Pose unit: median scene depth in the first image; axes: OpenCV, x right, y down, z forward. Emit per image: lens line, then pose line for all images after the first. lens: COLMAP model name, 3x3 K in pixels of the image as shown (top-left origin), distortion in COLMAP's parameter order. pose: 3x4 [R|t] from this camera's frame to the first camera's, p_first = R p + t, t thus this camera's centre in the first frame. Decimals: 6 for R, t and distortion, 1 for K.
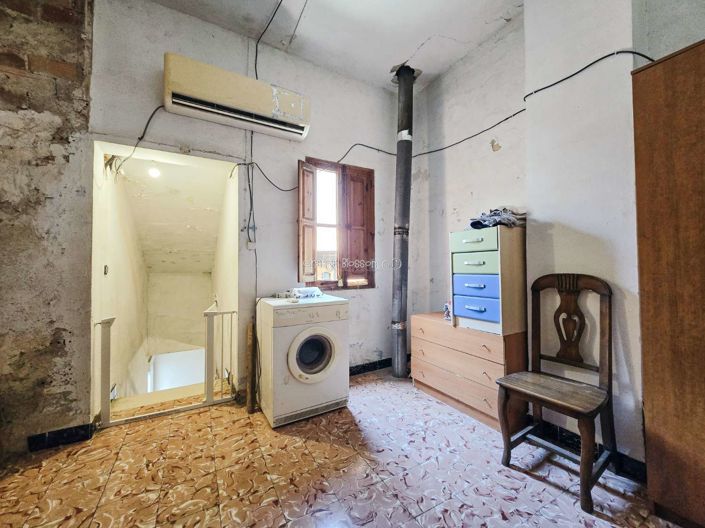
lens RADIAL K [[285.0, 0, 350.6], [0, 285.0, 259.6], [0, 0, 1]] dist [-0.001923, -0.000213]
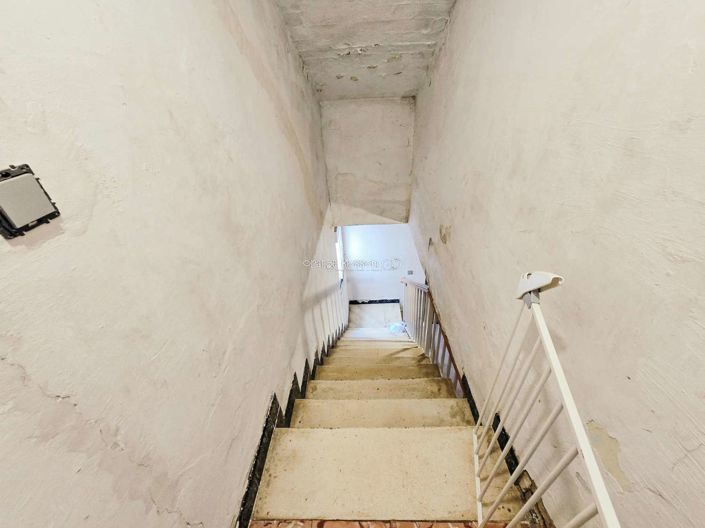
lens RADIAL K [[285.0, 0, 357.8], [0, 285.0, 261.4], [0, 0, 1]] dist [-0.001923, -0.000213]
pose [[0.852802, 0.256066, -0.455147, -0.738227], [0.052186, 0.825389, 0.562147, -0.016731], [0.519620, -0.503152, 0.690531, 1.188933]]
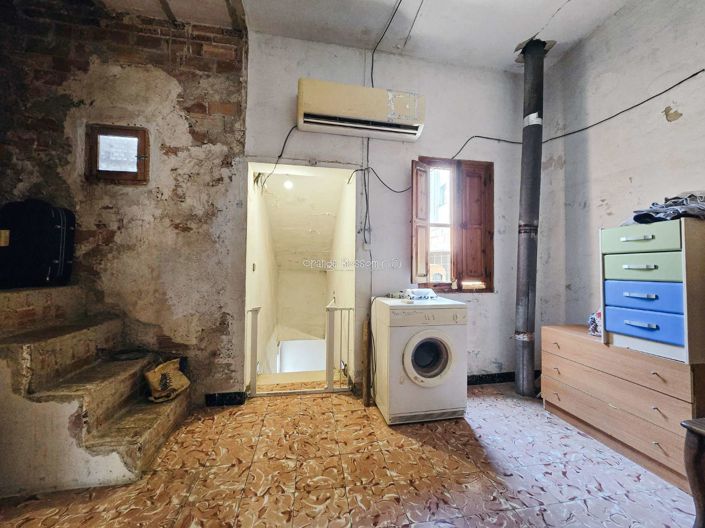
lens RADIAL K [[285.0, 0, 355.8], [0, 285.0, 259.2], [0, 0, 1]] dist [-0.001923, -0.000213]
pose [[0.942798, 0.007945, -0.333269, -0.042424], [-0.009140, 0.999956, -0.002020, -0.000264], [0.333238, 0.004951, 0.942830, -0.005098]]
